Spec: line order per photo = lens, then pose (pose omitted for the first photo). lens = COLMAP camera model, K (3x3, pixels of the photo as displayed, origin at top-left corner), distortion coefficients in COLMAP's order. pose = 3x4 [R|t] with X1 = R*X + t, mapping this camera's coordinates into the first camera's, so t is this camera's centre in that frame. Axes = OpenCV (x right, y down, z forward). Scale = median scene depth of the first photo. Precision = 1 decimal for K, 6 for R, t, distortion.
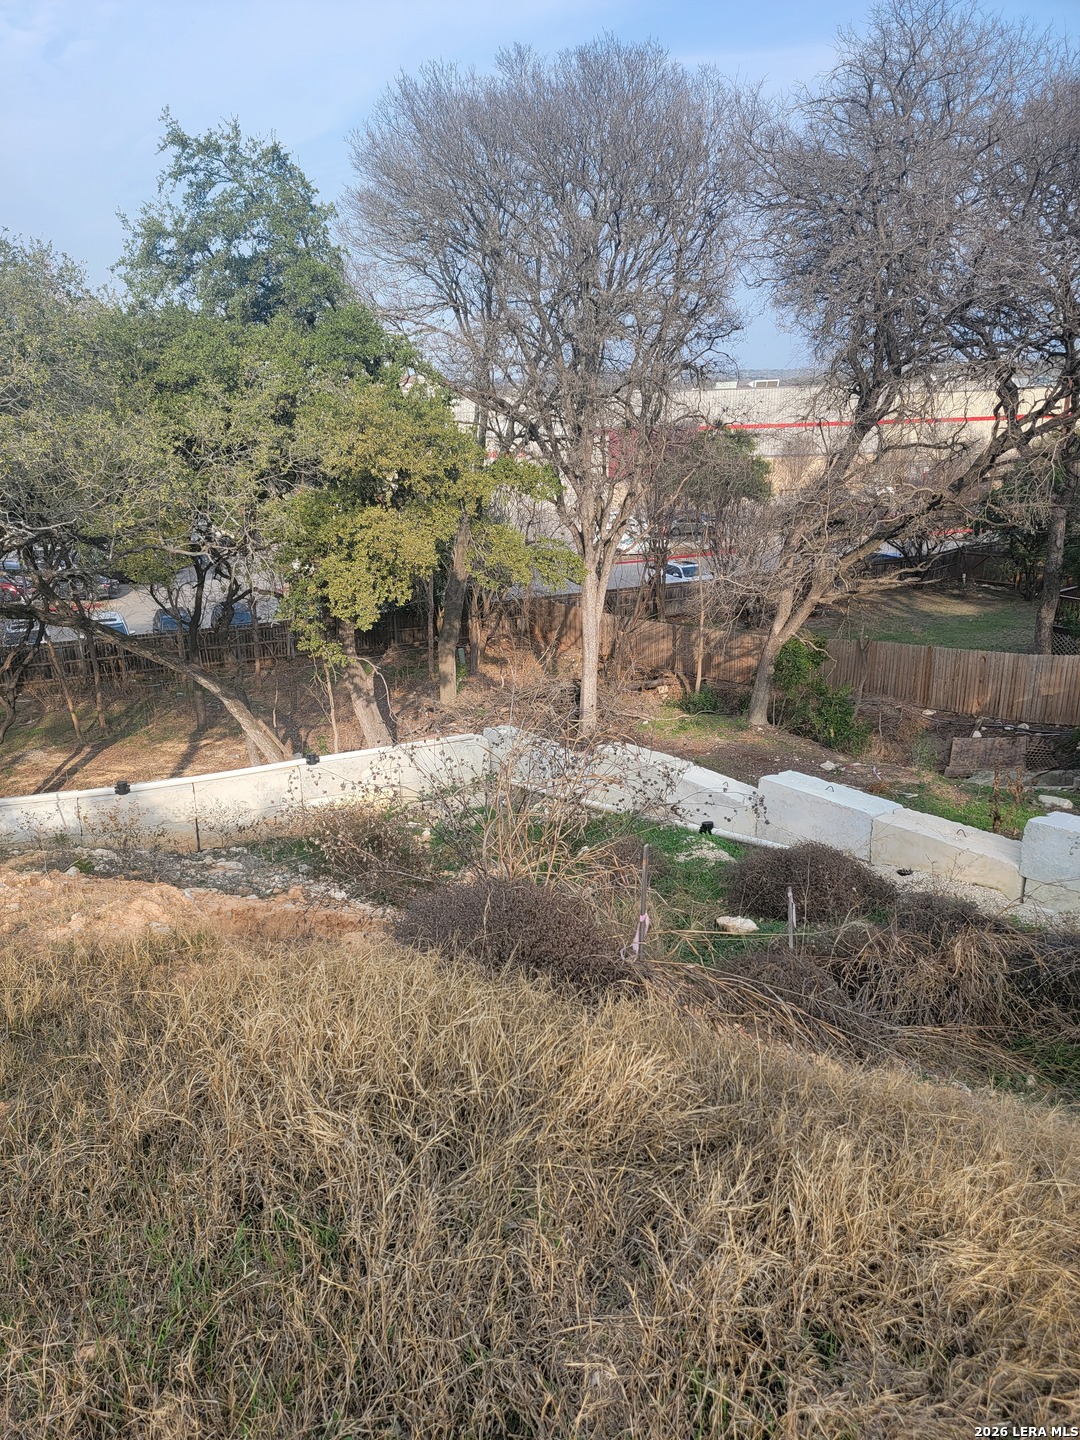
lens RADIAL K [[1028.5, 0, 538.4], [0, 1028.5, 710.9], [0, 0, 1]] dist [0.107651, -0.070103]
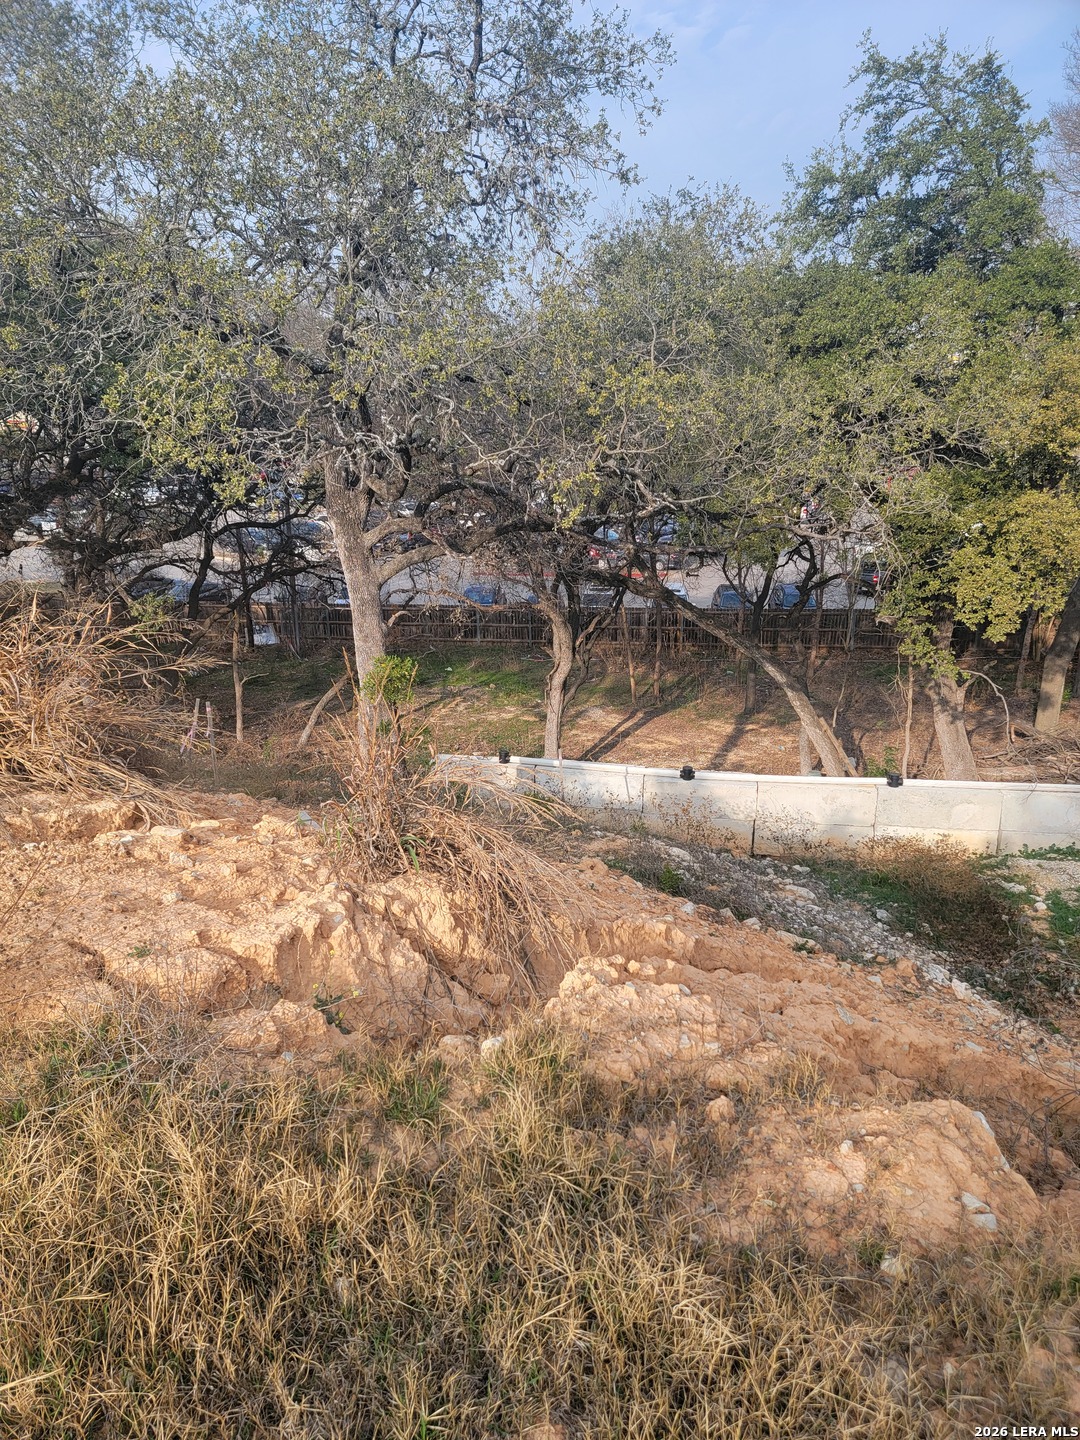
lens RADIAL K [[1028.5, 0, 538.4], [0, 1028.5, 710.9], [0, 0, 1]] dist [0.107651, -0.070103]
pose [[0.873916, 0.157866, -0.459728, -0.084011], [-0.148641, 0.987278, 0.056464, -0.014882], [0.462793, 0.018990, 0.886263, 0.087167]]
